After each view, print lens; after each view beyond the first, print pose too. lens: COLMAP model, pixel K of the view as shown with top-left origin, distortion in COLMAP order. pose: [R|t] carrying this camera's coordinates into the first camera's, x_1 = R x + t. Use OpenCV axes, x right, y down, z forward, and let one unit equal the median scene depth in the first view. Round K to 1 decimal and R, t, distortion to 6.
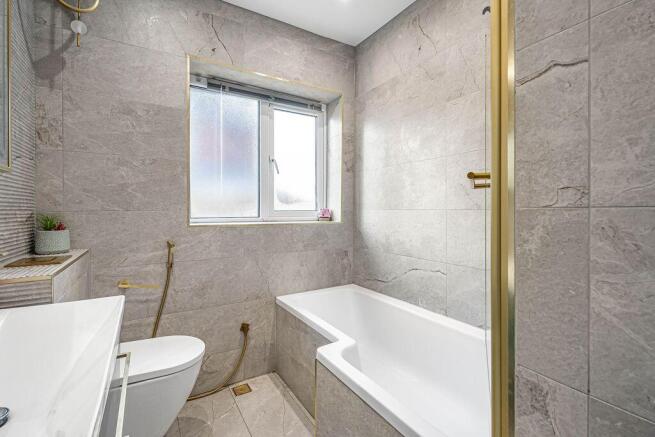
lens RADIAL K [[296.5, 0, 327.5], [0, 296.5, 209.9], [0, 0, 1]] dist [-0.000212, 0.000140]
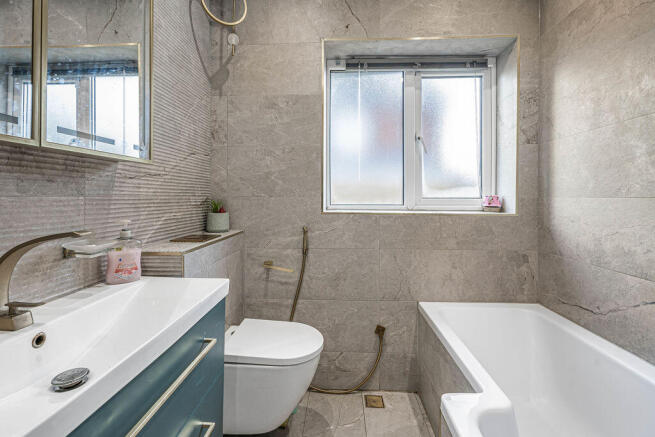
lens RADIAL K [[303.1, 0, 326.9], [0, 303.1, 193.2], [0, 0, 1]] dist [0.000962, 0.000187]
pose [[0.826635, -0.003108, -0.562730, 0.097170], [-0.004043, 0.999926, -0.011461, 0.001026], [0.562724, 0.011750, 0.826561, 0.163917]]
